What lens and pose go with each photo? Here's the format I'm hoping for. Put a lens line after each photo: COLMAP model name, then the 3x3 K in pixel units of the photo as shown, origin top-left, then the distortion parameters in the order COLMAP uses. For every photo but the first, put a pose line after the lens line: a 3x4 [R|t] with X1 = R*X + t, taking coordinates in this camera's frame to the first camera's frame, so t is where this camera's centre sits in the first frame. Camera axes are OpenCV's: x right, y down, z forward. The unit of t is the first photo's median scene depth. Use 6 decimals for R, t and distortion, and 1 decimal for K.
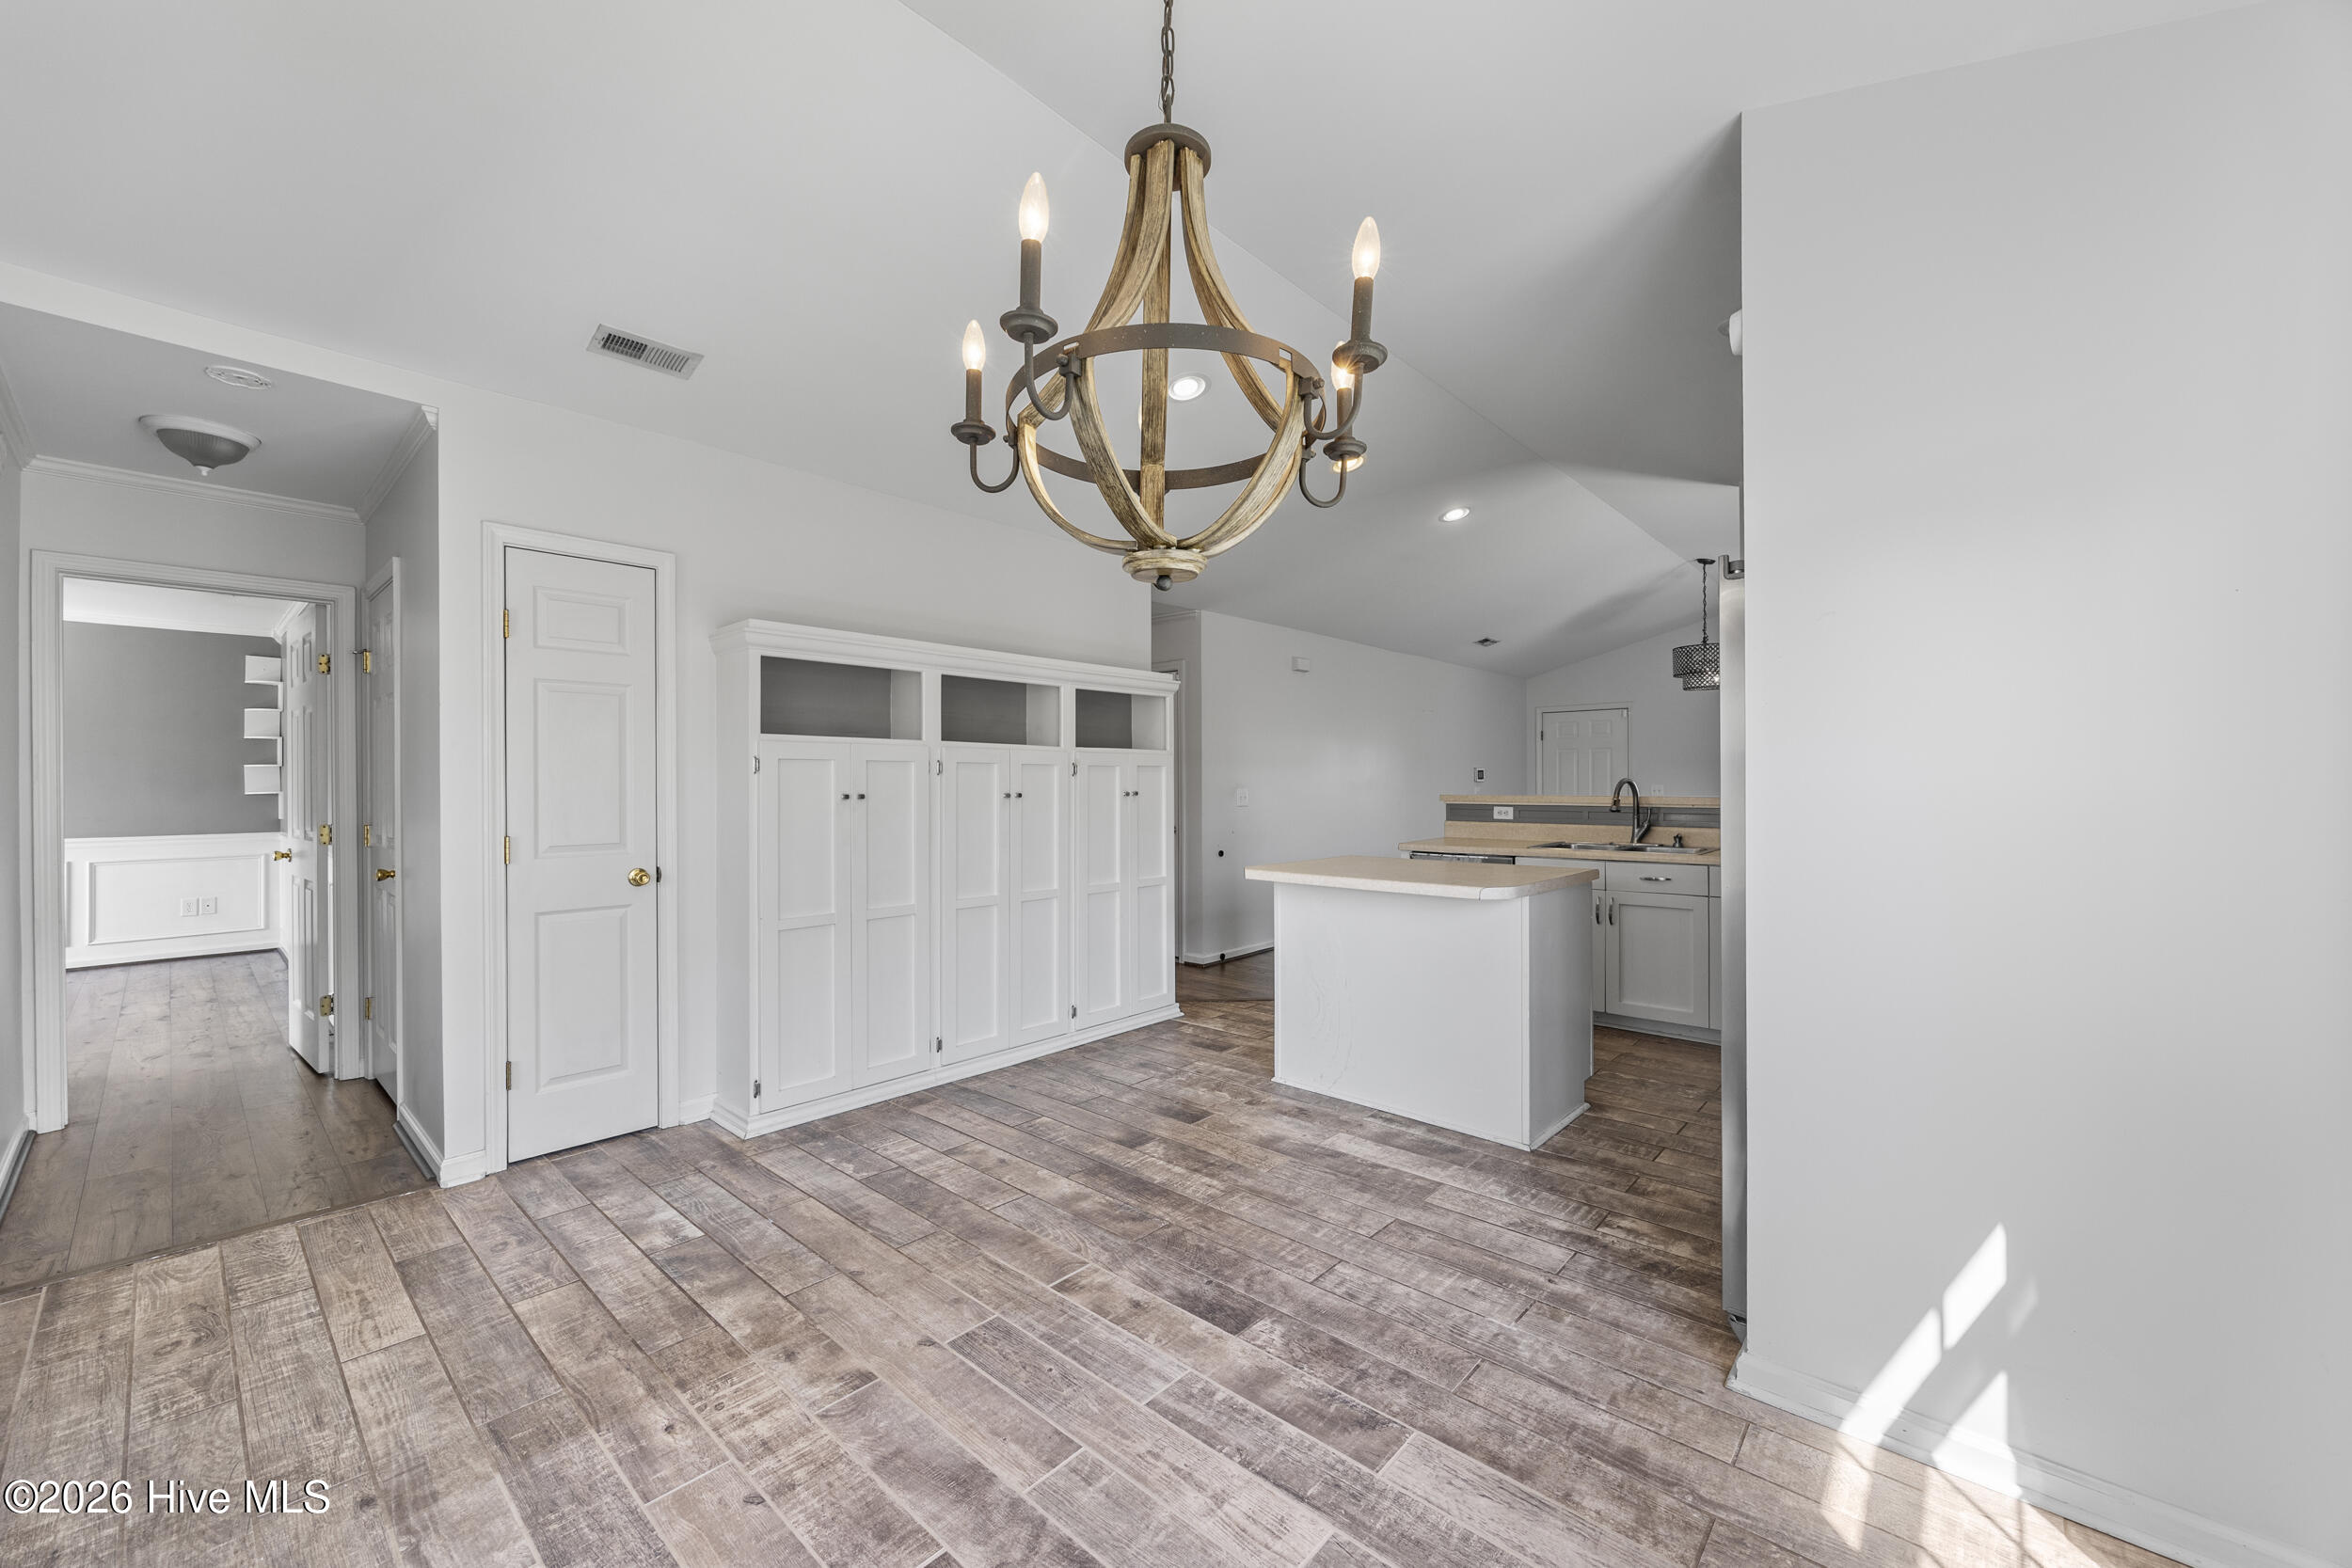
lens RADIAL K [[894.8, 0, 1163.1], [0, 894.8, 782.7], [0, 0, 1]] dist [-0.001974, -0.000255]
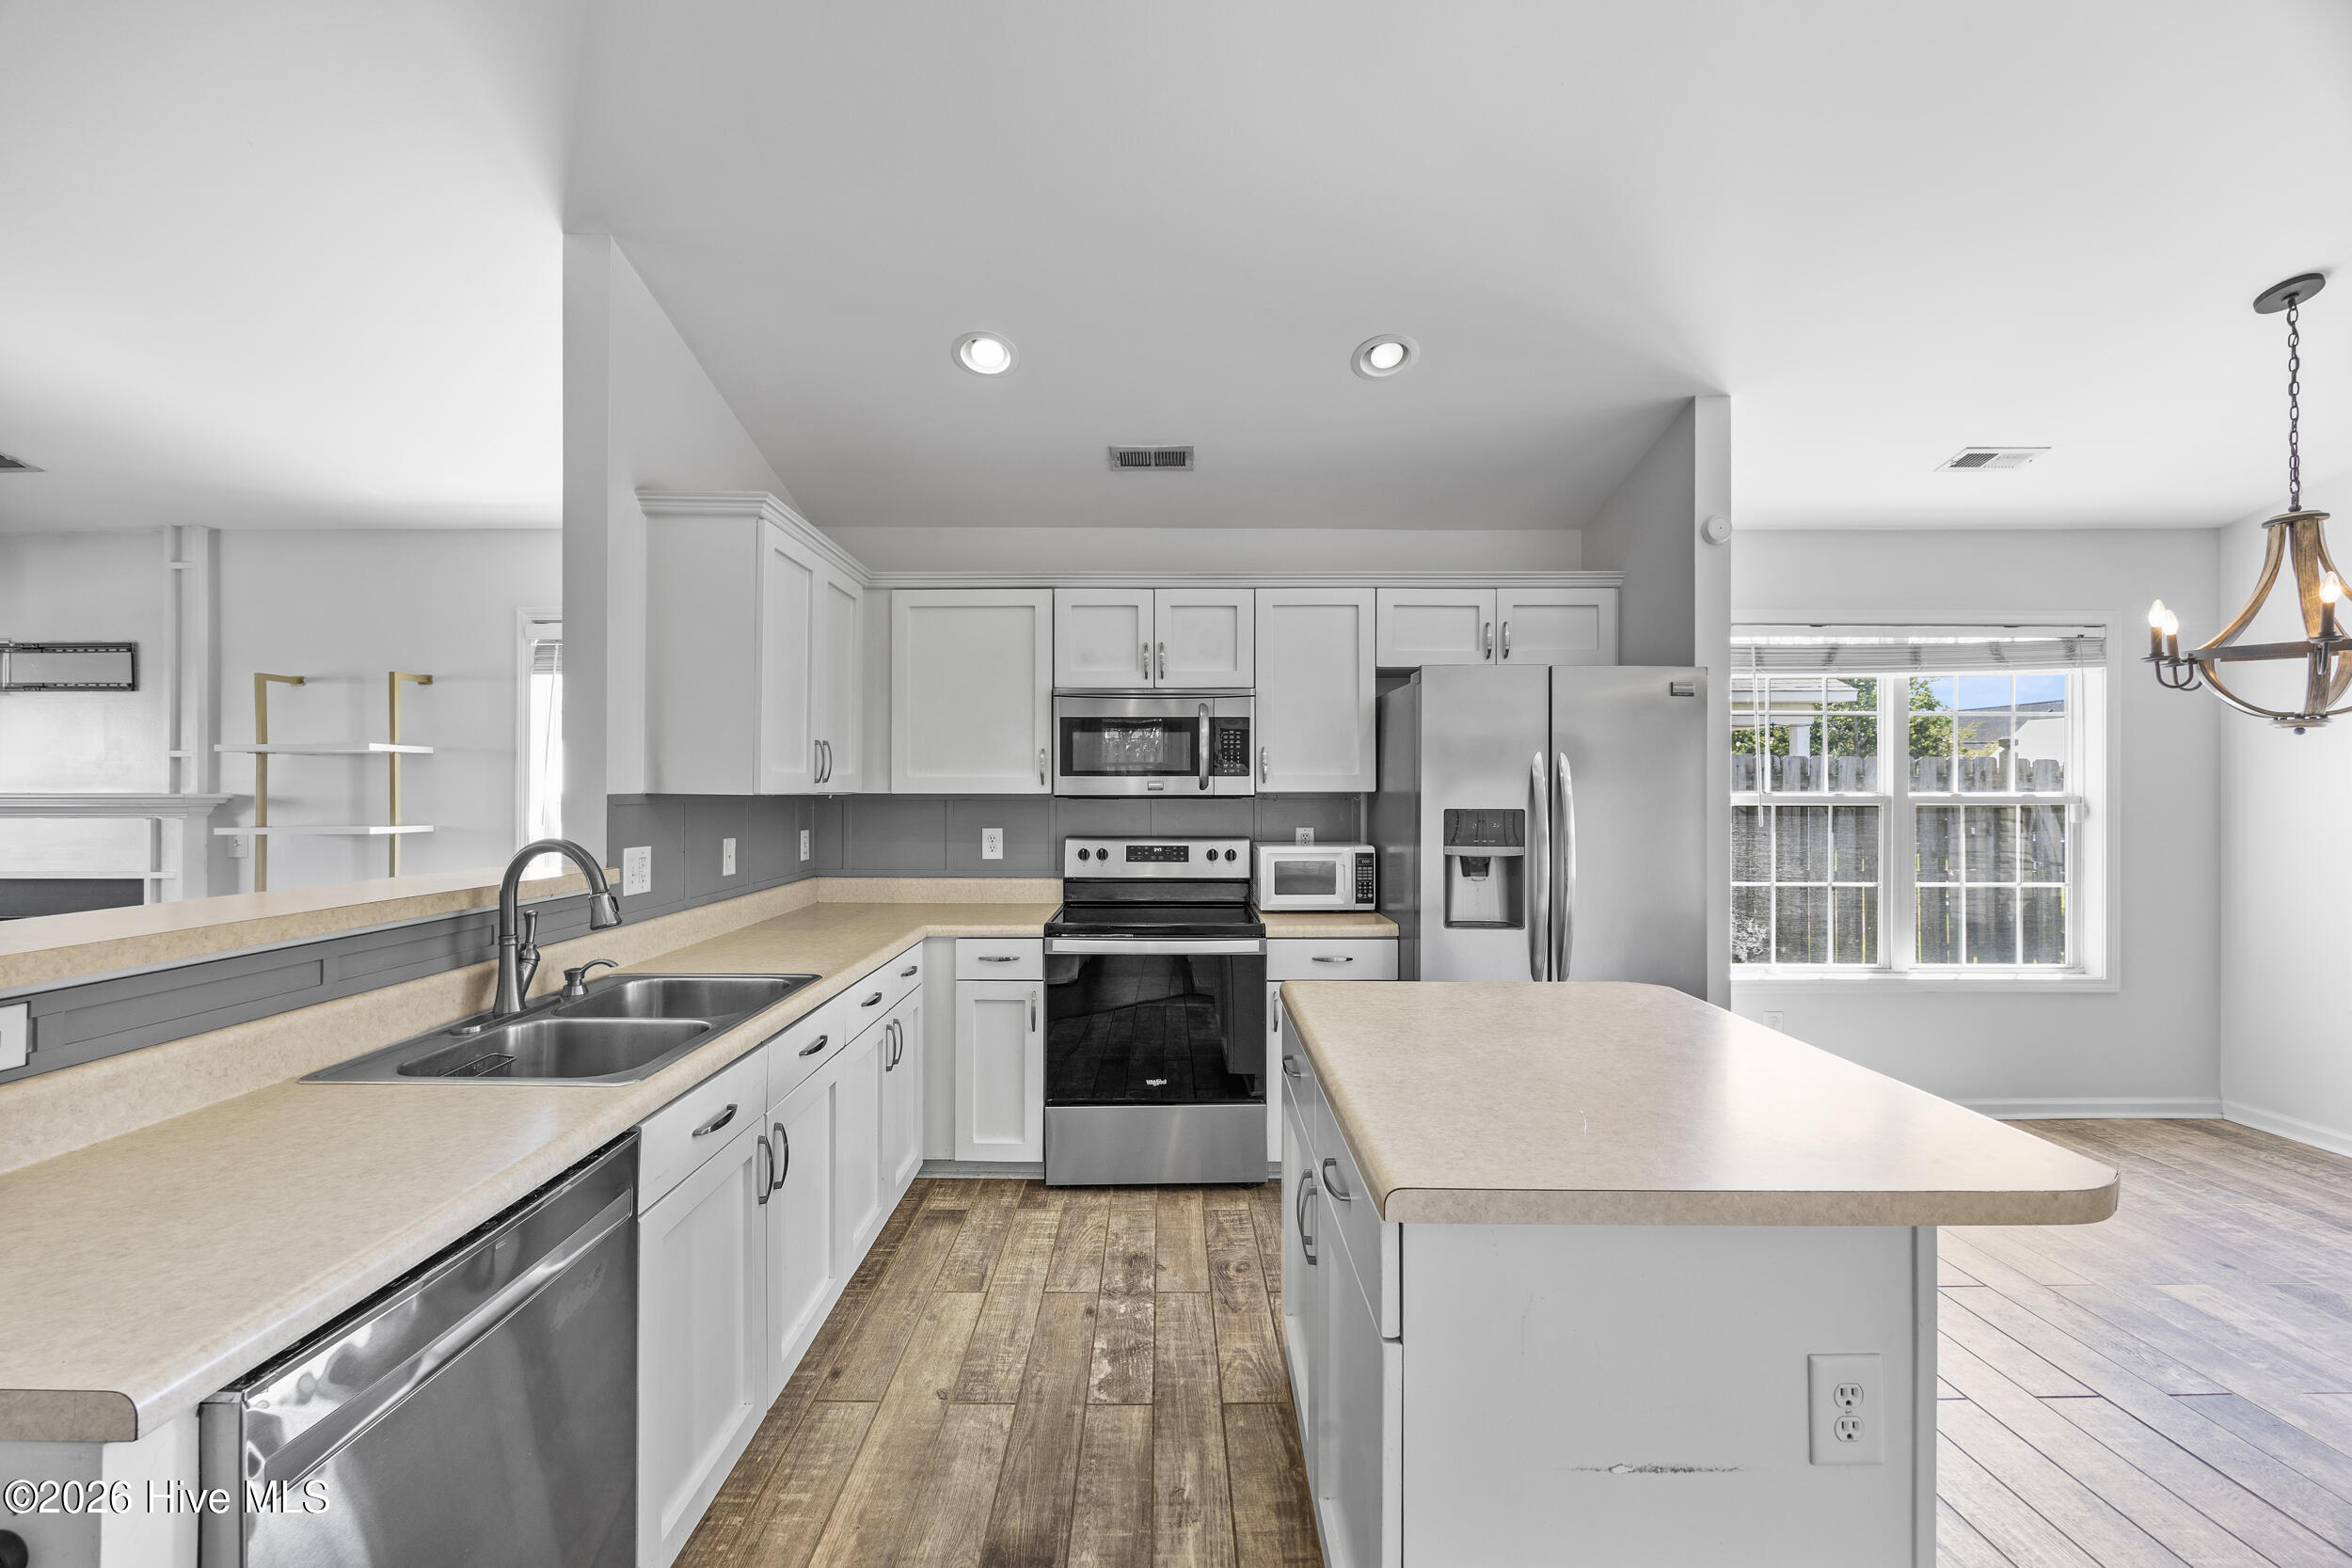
lens RADIAL K [[894.8, 0, 1174.8], [0, 894.8, 789.1], [0, 0, 1]] dist [-0.001974, -0.000255]
pose [[-0.677456, 0.009946, 0.735496, 0.172606], [0.003835, 0.999943, -0.009990, -0.058679], [-0.735553, -0.003947, -0.677455, 3.021077]]
